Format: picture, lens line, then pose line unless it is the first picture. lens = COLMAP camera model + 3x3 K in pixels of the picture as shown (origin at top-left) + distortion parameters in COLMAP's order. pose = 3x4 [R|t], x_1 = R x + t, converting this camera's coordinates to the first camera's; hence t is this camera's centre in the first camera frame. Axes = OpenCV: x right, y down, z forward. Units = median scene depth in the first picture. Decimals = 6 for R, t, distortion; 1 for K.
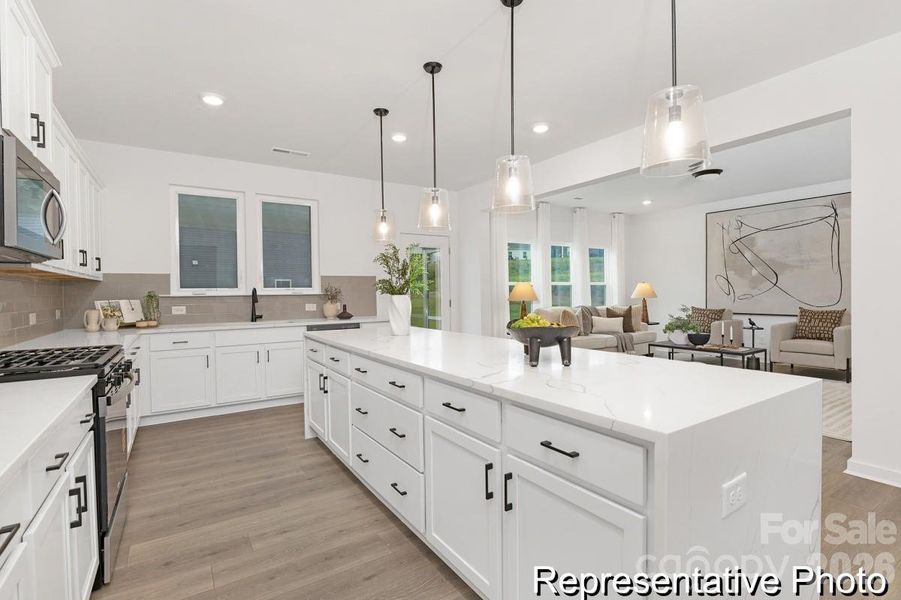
lens RADIAL K [[425.1, 0, 448.9], [0, 425.1, 297.9], [0, 0, 1]] dist [0.006762, 0.000585]
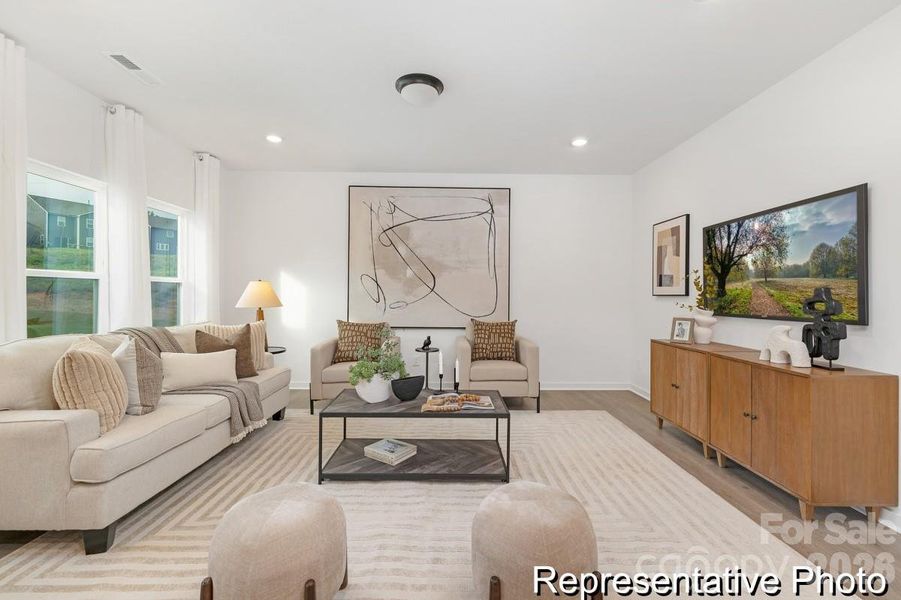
lens RADIAL K [[379.0, 0, 442.0], [0, 379.0, 293.0], [0, 0, 1]] dist [0.000916, -0.000457]
pose [[0.520229, 0.017003, 0.853858, 0.162643], [0.000194, 0.999799, -0.020027, -0.010354], [-0.854027, 0.010584, 0.520121, 0.578880]]
